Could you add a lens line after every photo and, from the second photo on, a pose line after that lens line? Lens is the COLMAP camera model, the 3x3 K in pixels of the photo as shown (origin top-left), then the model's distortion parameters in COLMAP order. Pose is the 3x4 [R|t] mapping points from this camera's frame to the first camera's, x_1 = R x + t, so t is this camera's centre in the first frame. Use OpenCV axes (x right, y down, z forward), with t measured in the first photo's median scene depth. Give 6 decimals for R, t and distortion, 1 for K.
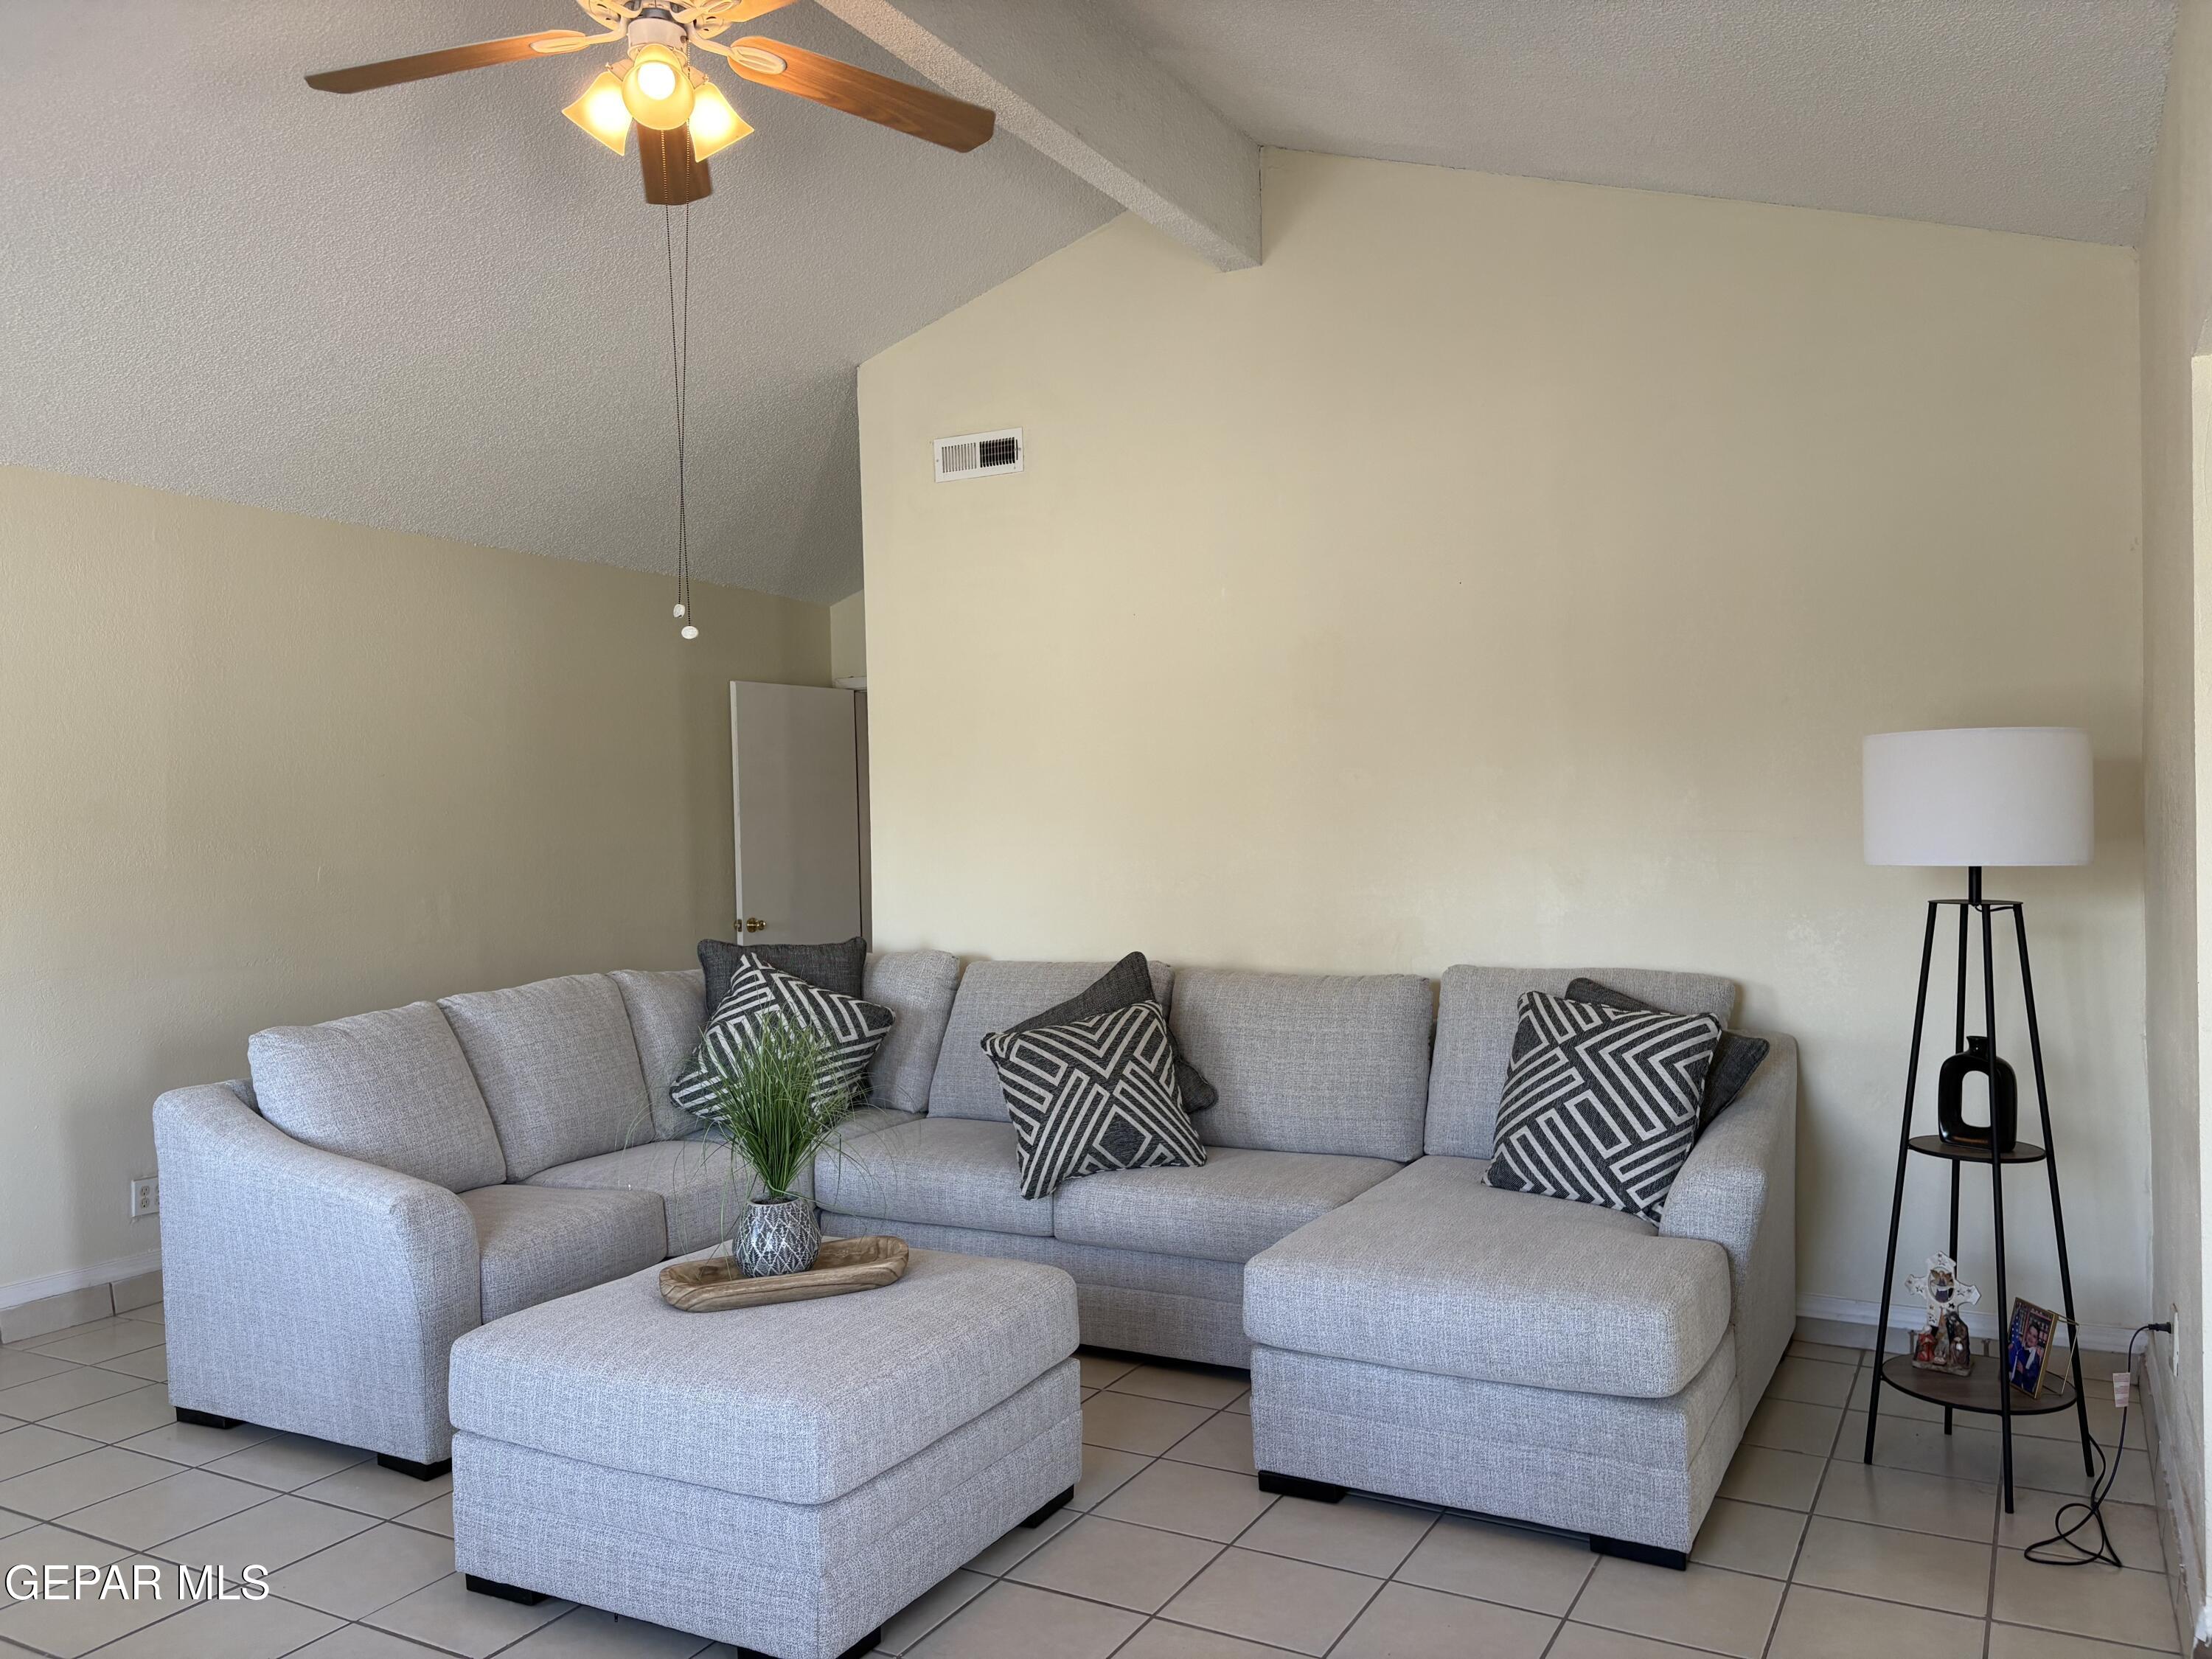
lens RADIAL K [[1664.0, 0, 1106.0], [0, 1664.0, 829.5], [0, 0, 1]] dist [0.160538, -0.483484]
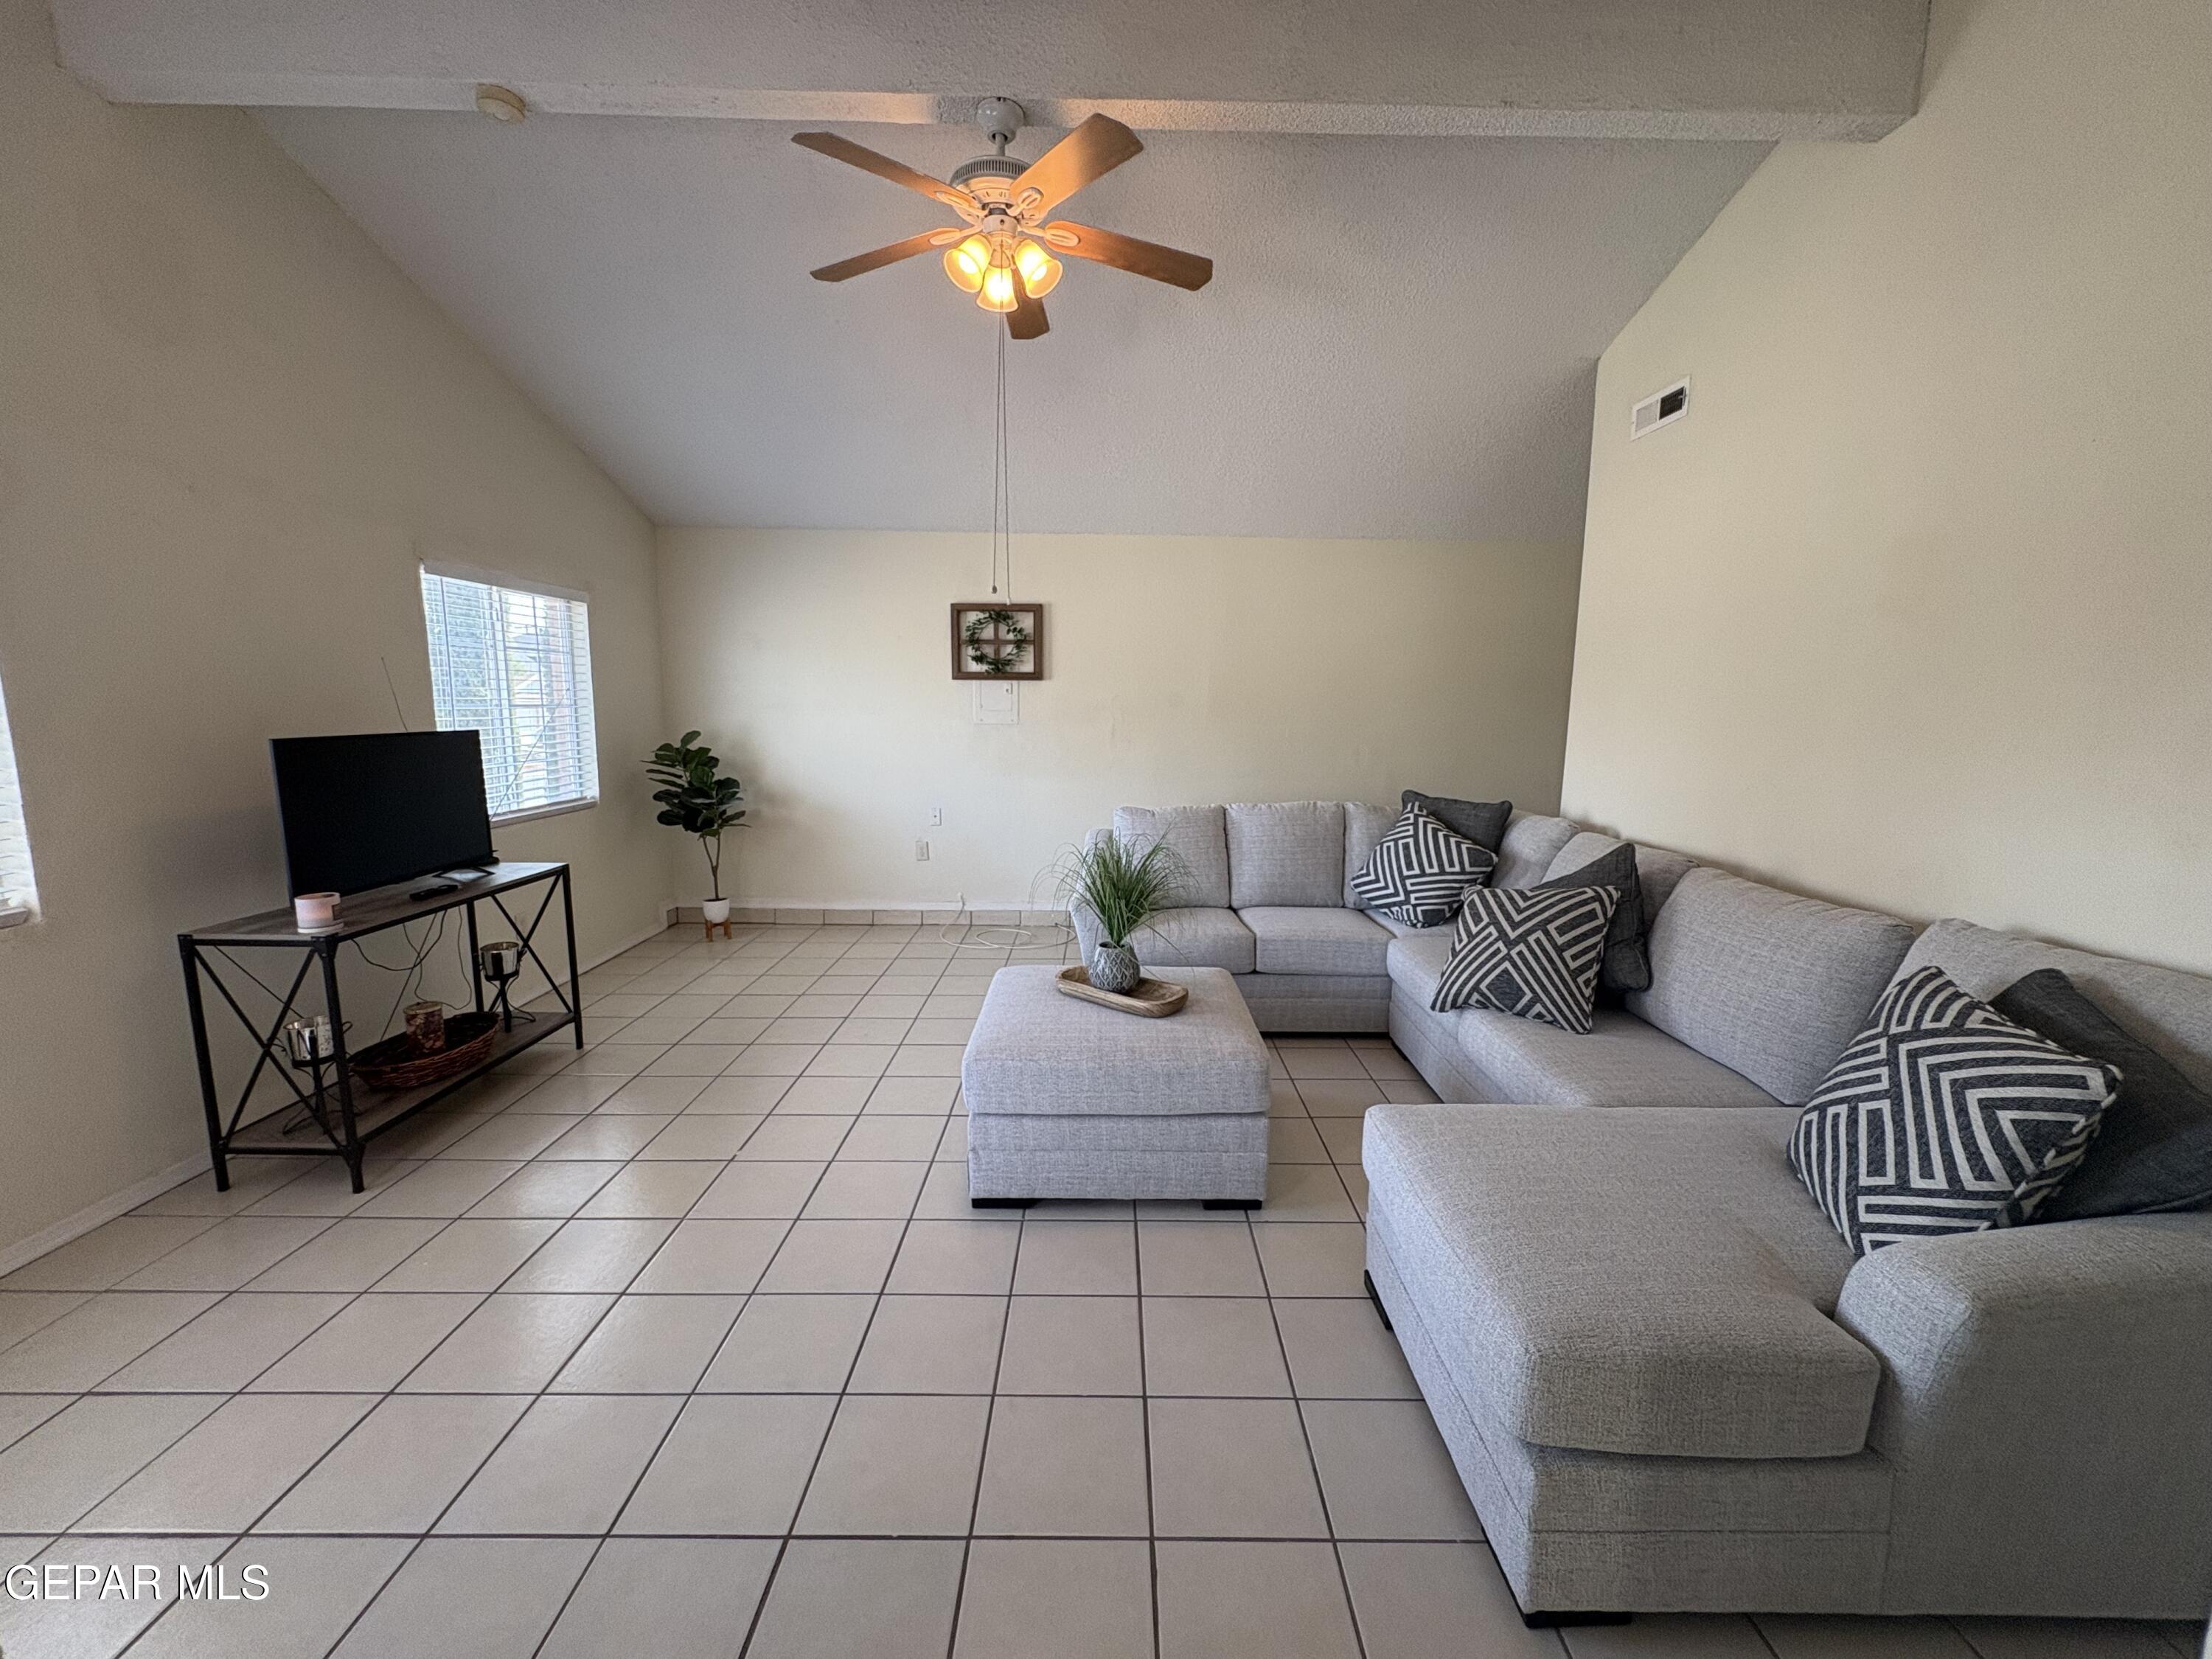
lens RADIAL K [[890.7, 0, 1106.7], [0, 890.7, 819.8], [0, 0, 1]] dist [0.001365, 0.000346]
pose [[0.476069, 0.141568, -0.867938, 0.420593], [-0.024993, 0.988737, 0.147562, -0.026137], [0.879053, -0.048557, 0.474245, 0.444610]]
